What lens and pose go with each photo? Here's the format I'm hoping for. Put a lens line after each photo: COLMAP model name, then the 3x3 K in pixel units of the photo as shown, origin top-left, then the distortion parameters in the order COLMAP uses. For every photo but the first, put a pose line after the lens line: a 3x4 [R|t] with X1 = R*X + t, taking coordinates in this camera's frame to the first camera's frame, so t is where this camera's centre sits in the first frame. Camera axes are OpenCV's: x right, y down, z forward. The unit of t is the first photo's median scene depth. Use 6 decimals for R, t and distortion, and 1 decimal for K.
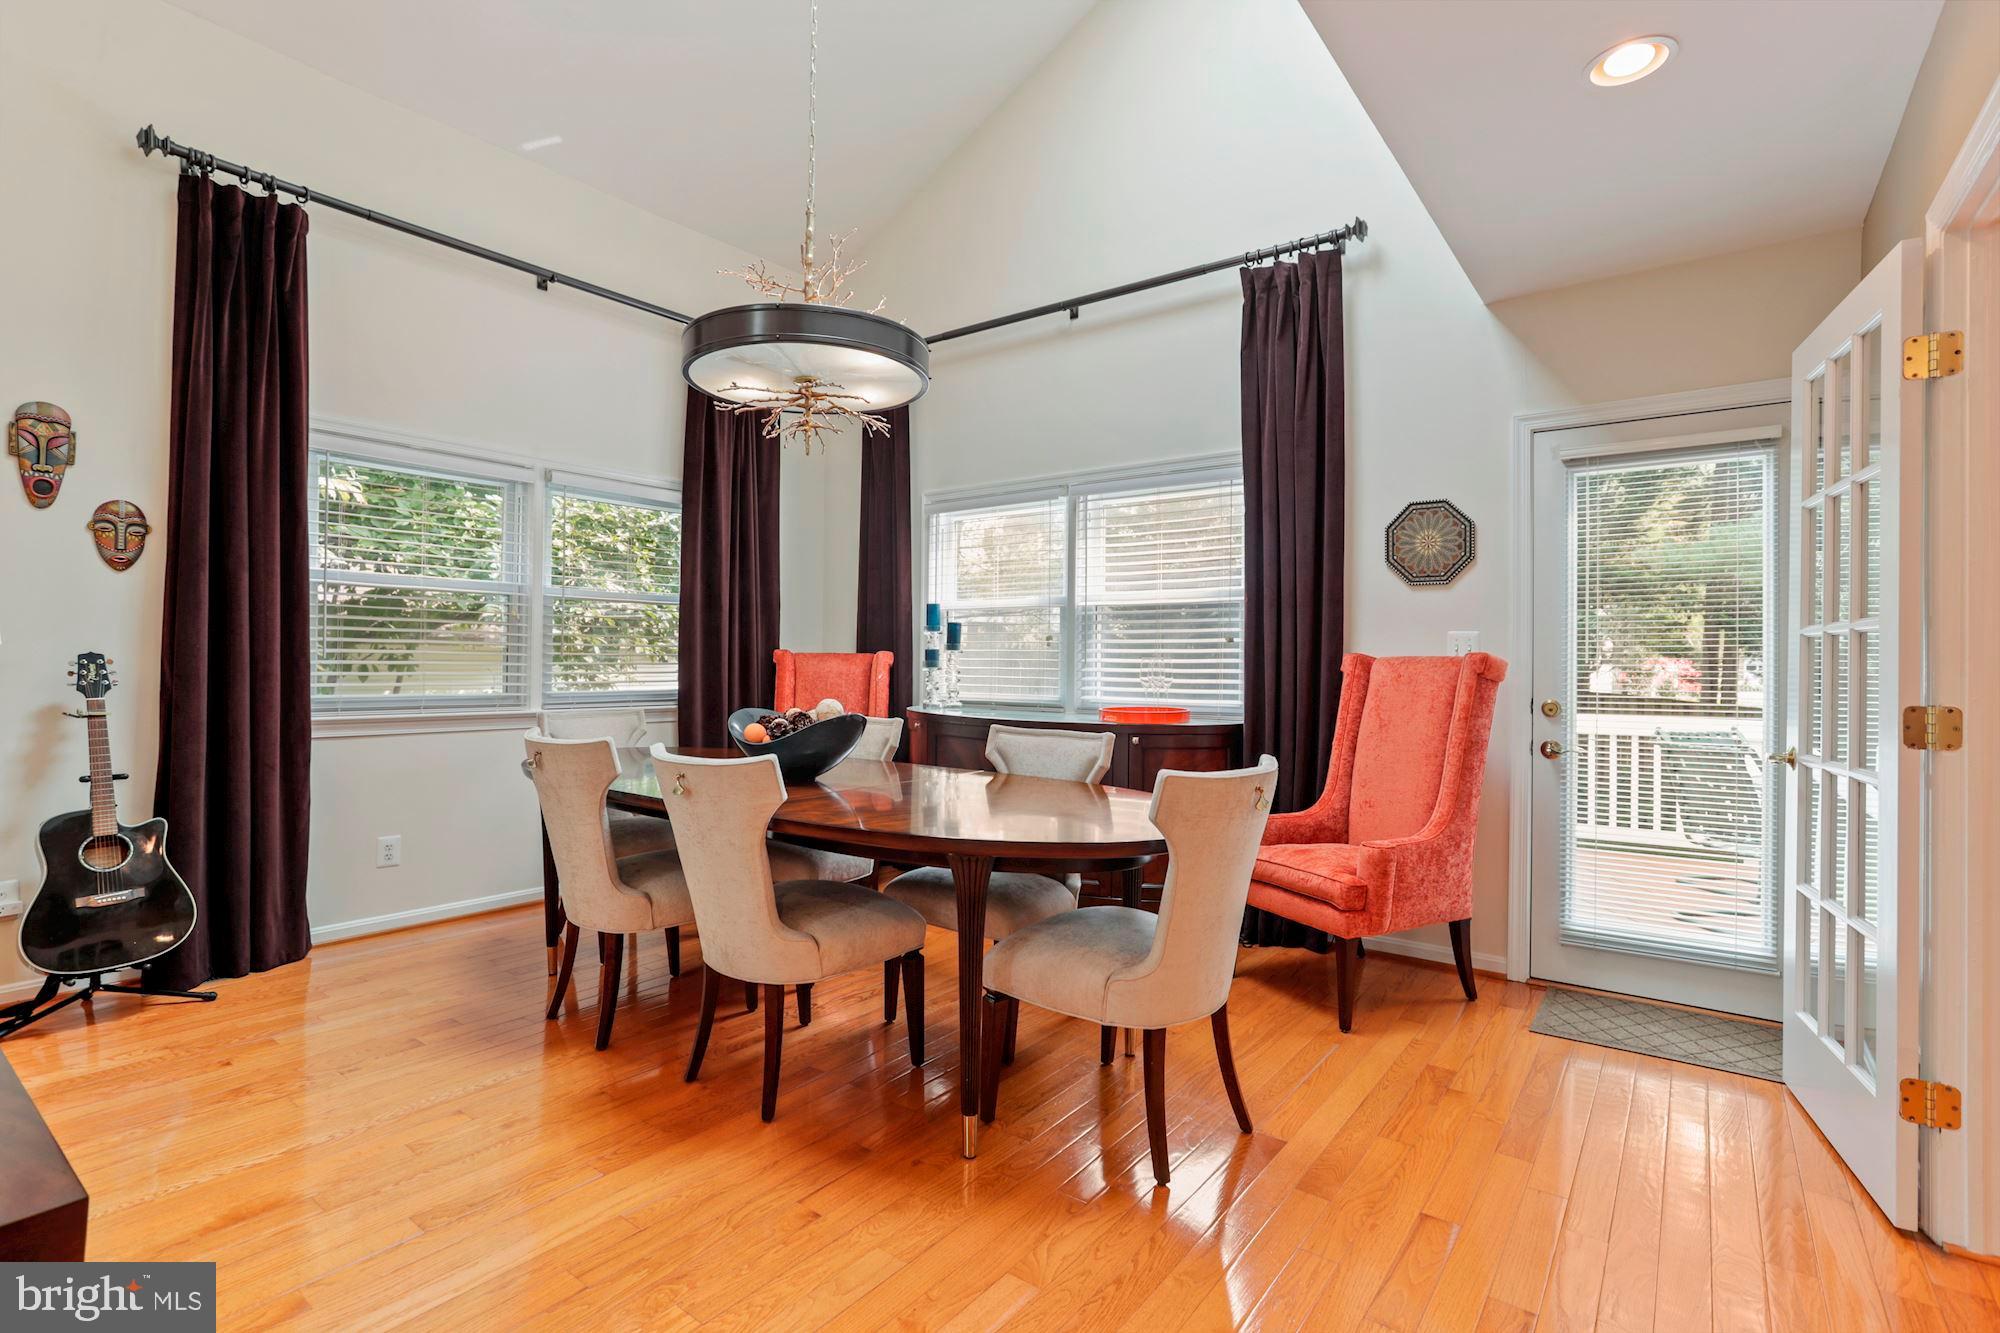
lens RADIAL K [[950.6, 0, 978.1], [0, 950.6, 659.5], [0, 0, 1]] dist [-0.000959, 0.005019]
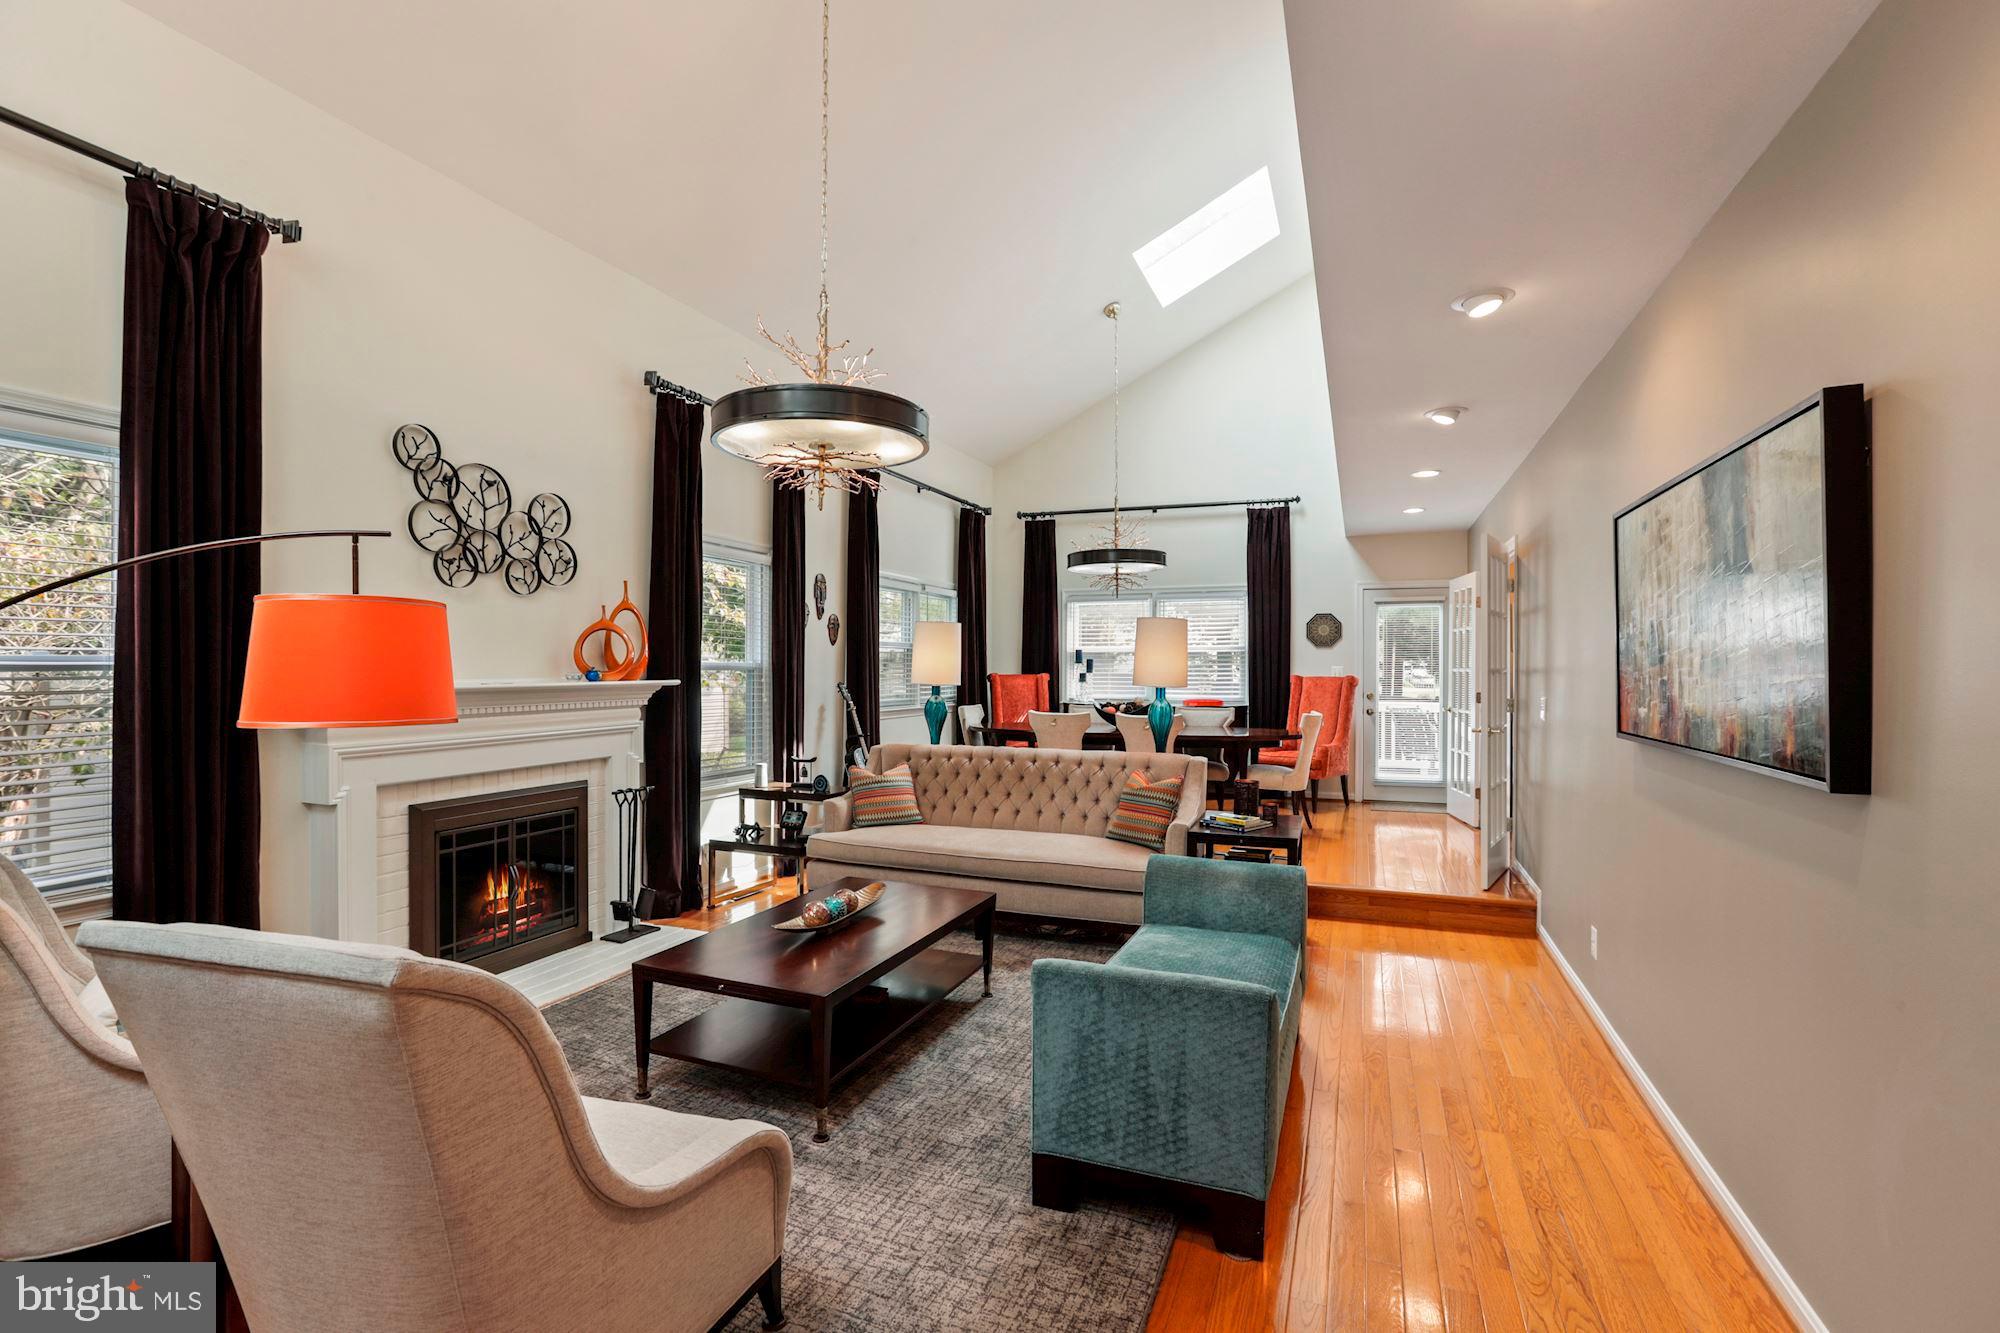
lens RADIAL K [[919.6, 0, 1002.3], [0, 919.6, 673.0], [0, 0, 1]] dist [0.005195, 0.002885]
pose [[0.961564, -0.009364, 0.274422, -0.984506], [0.006100, 0.999900, 0.012746, -0.046991], [-0.274514, -0.010582, 0.961525, -1.068961]]
